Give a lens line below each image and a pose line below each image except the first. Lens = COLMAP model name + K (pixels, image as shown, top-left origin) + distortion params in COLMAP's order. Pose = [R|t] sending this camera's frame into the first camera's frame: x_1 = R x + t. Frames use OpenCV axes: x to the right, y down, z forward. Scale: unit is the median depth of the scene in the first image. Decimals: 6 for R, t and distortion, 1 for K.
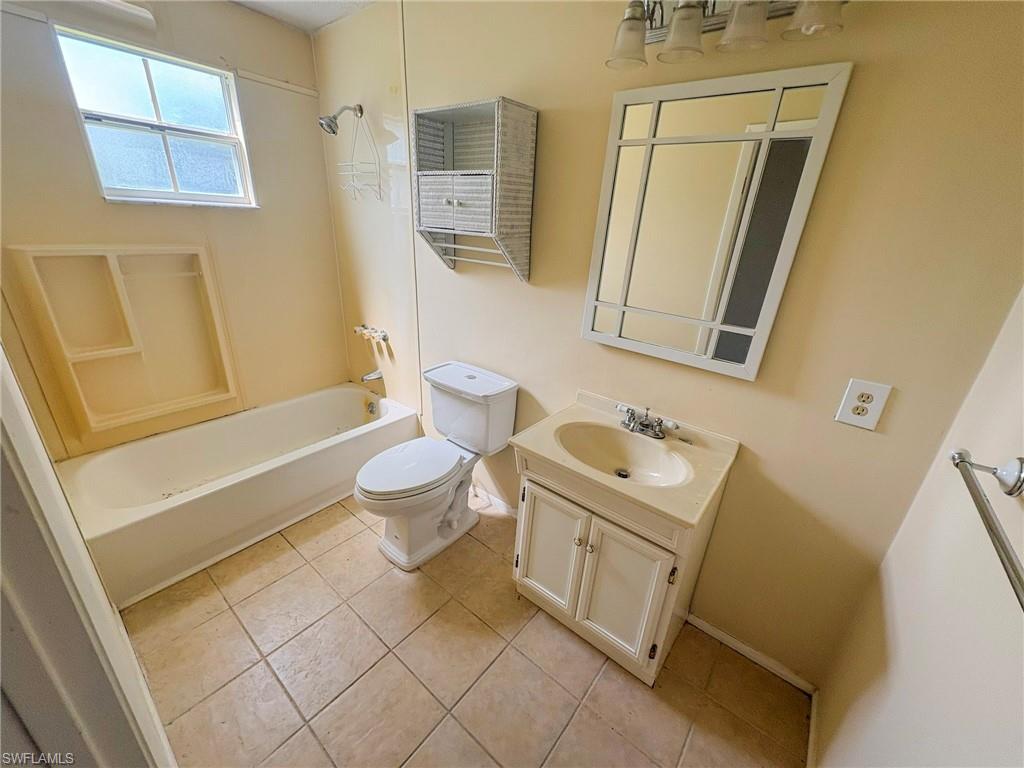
lens RADIAL K [[409.2, 0, 515.6], [0, 409.2, 385.3], [0, 0, 1]] dist [0.000385, 0.000615]
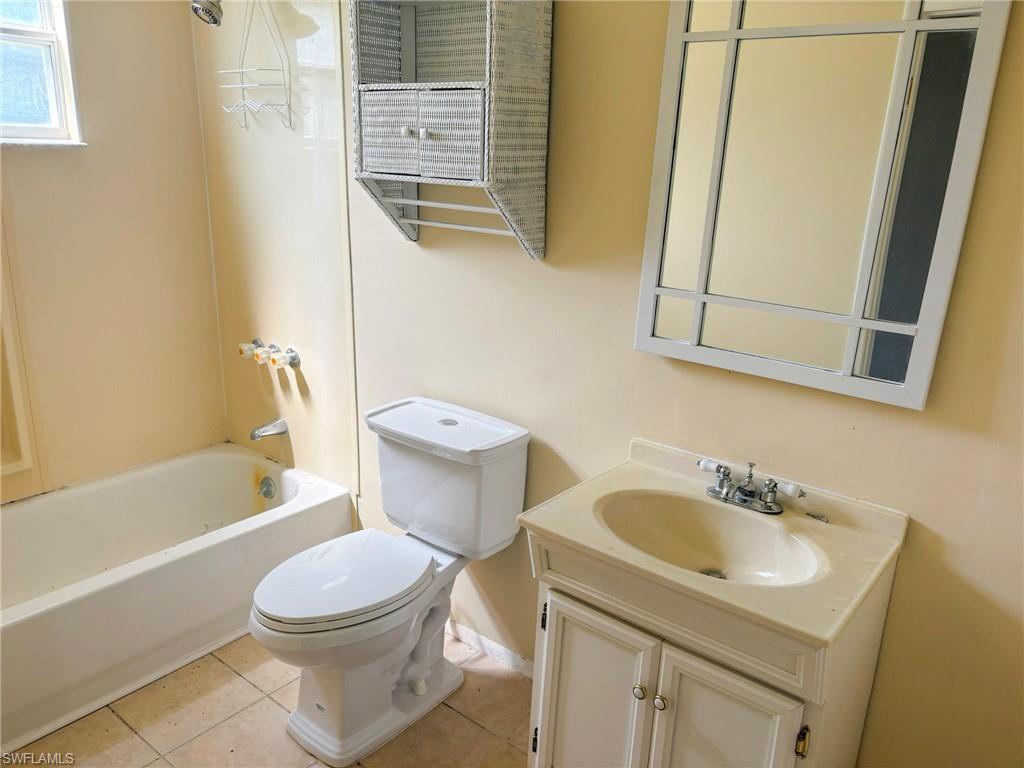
lens RADIAL K [[774.4, 0, 510.1], [0, 774.4, 387.5], [0, 0, 1]] dist [0.044034, -0.046731]
pose [[0.999765, -0.018336, -0.011547, -0.008825], [0.017234, 0.995858, -0.089271, 0.034214], [0.013136, 0.089051, 0.995940, -0.111304]]
